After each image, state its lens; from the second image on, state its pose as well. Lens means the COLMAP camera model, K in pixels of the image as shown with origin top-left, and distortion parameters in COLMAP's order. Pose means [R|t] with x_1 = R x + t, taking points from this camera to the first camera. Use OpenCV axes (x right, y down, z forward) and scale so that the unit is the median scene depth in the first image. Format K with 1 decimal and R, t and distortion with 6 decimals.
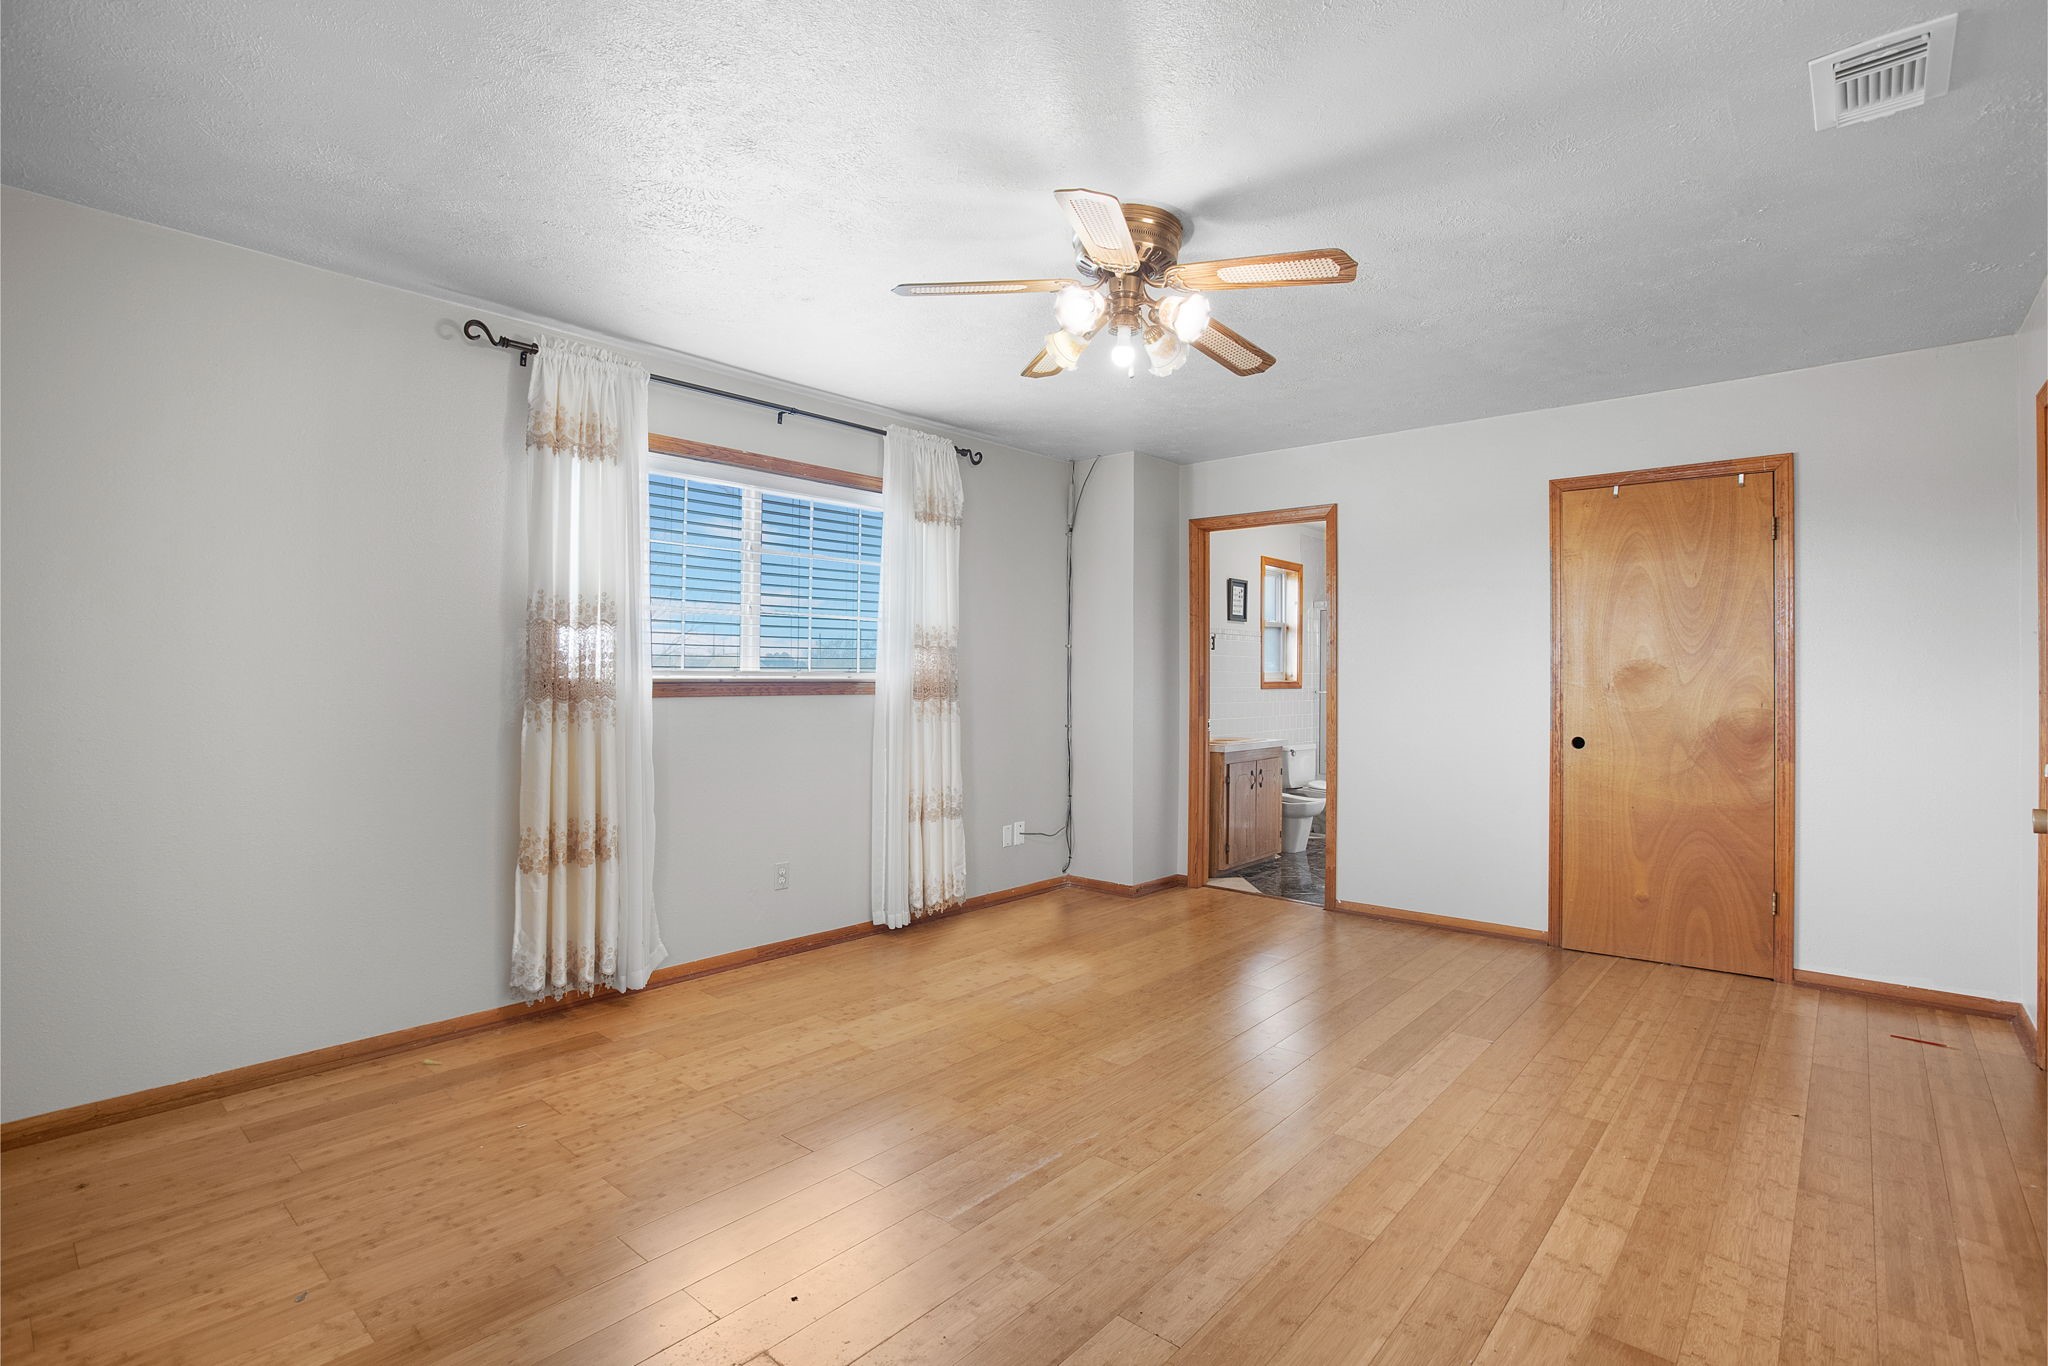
lens RADIAL K [[957.2, 0, 1026.0], [0, 957.2, 671.1], [0, 0, 1]] dist [-0.048328, 0.007811]
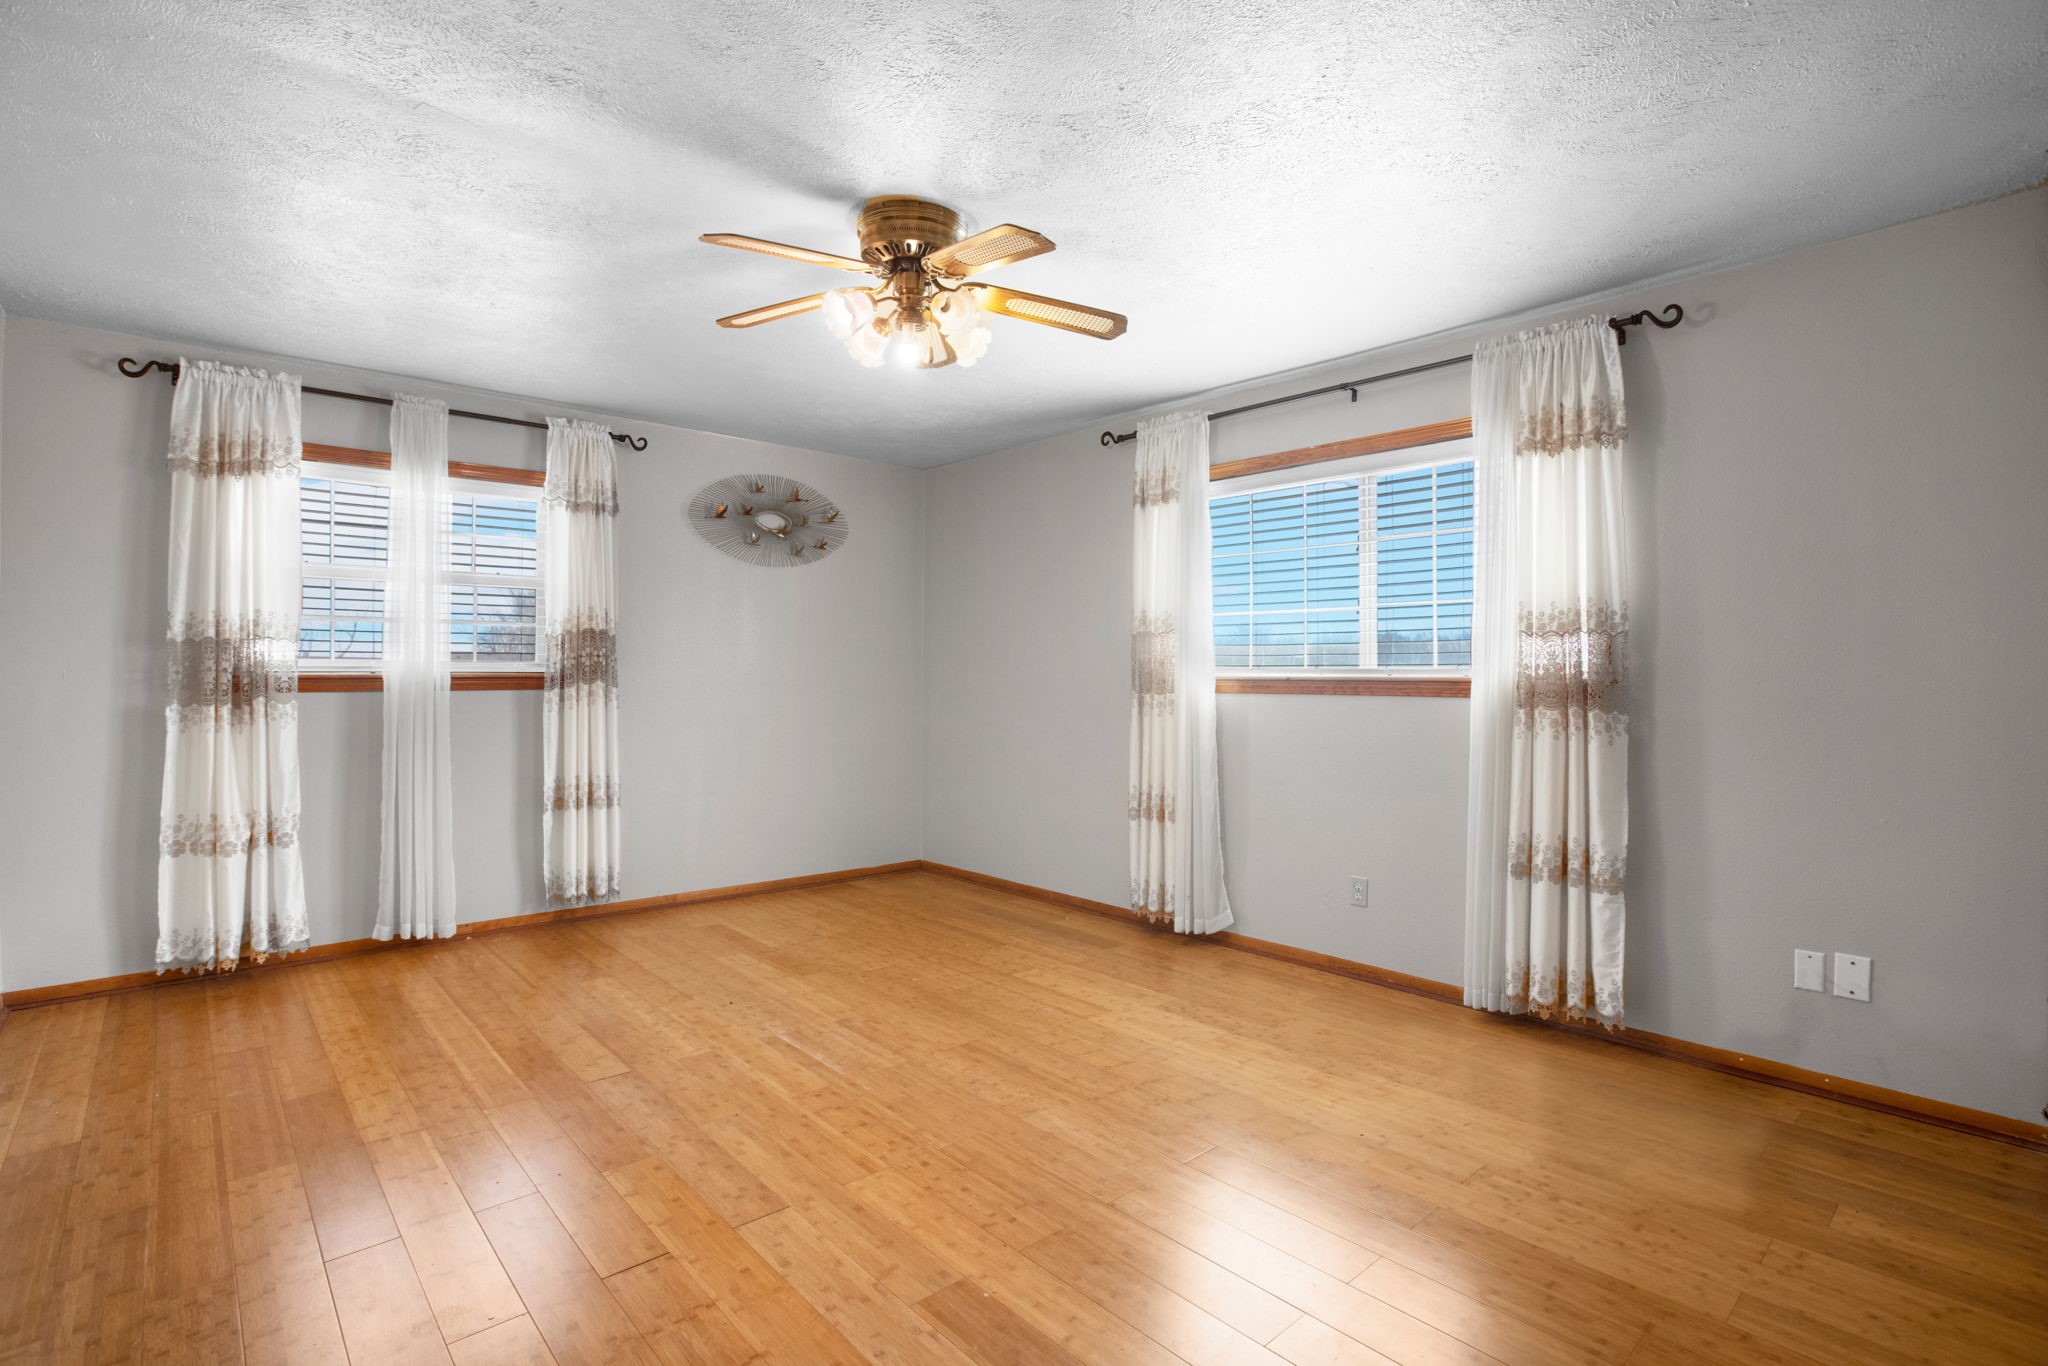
lens RADIAL K [[957.2, 0, 1026.0], [0, 957.2, 671.1], [0, 0, 1]] dist [-0.048328, 0.007811]
pose [[-0.105996, -0.003870, -0.994359, 0.808678], [0.004064, 0.999982, -0.004325, 0.005623], [0.994358, -0.004499, -0.105978, 0.912661]]
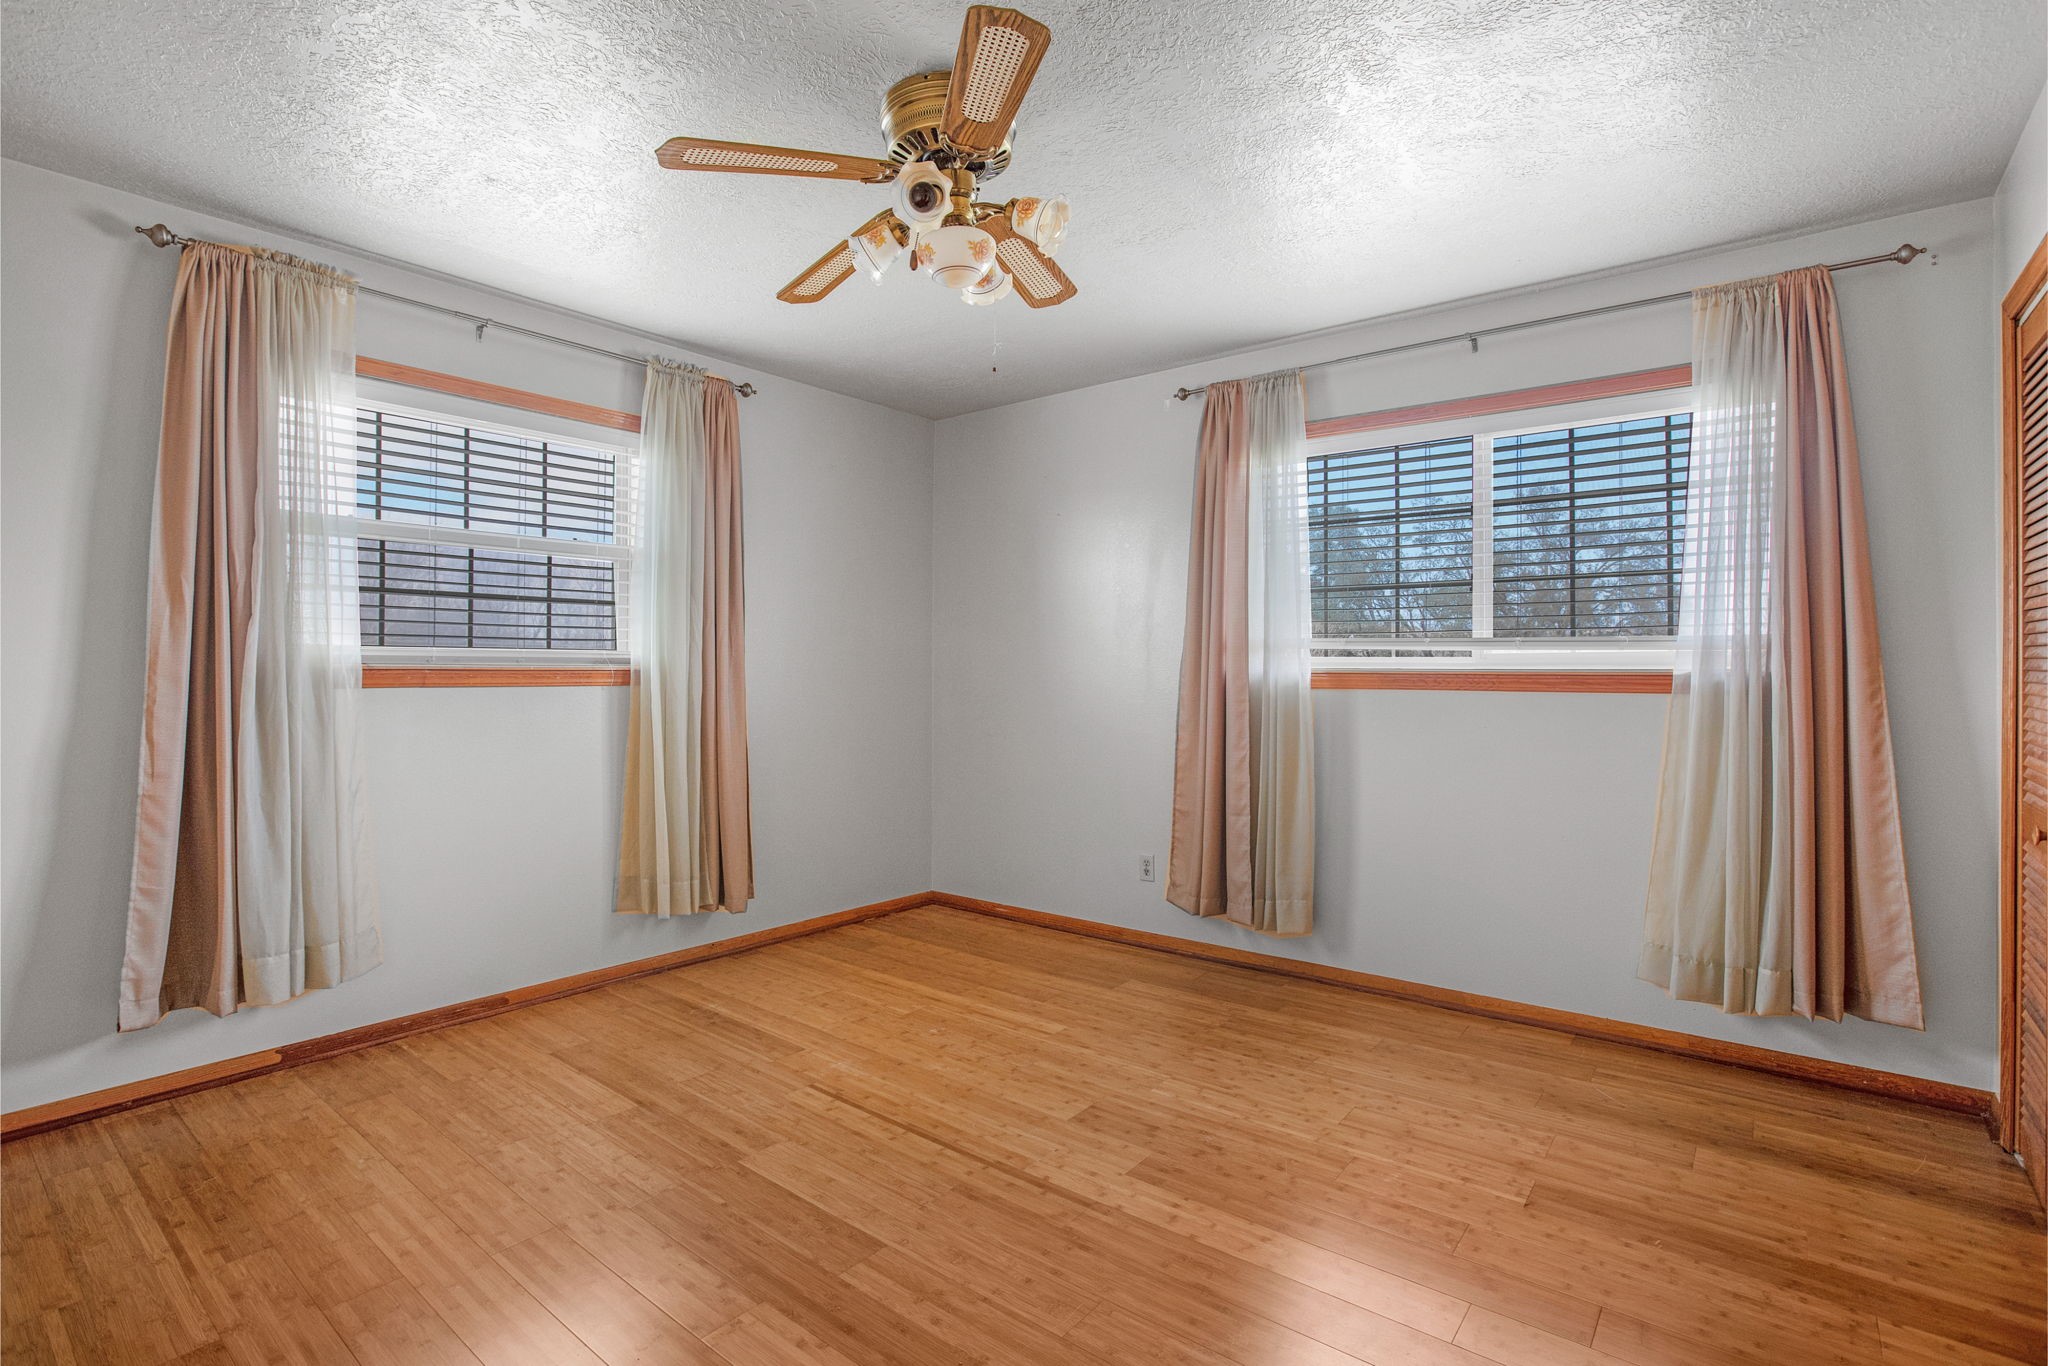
lens RADIAL K [[957.2, 0, 1026.0], [0, 957.2, 671.1], [0, 0, 1]] dist [-0.048328, 0.007811]
pose [[0.050342, 0.000923, -0.998732, 0.579731], [0.004538, 0.999989, 0.001152, 0.007752], [0.998722, -0.004590, 0.050337, 0.643191]]
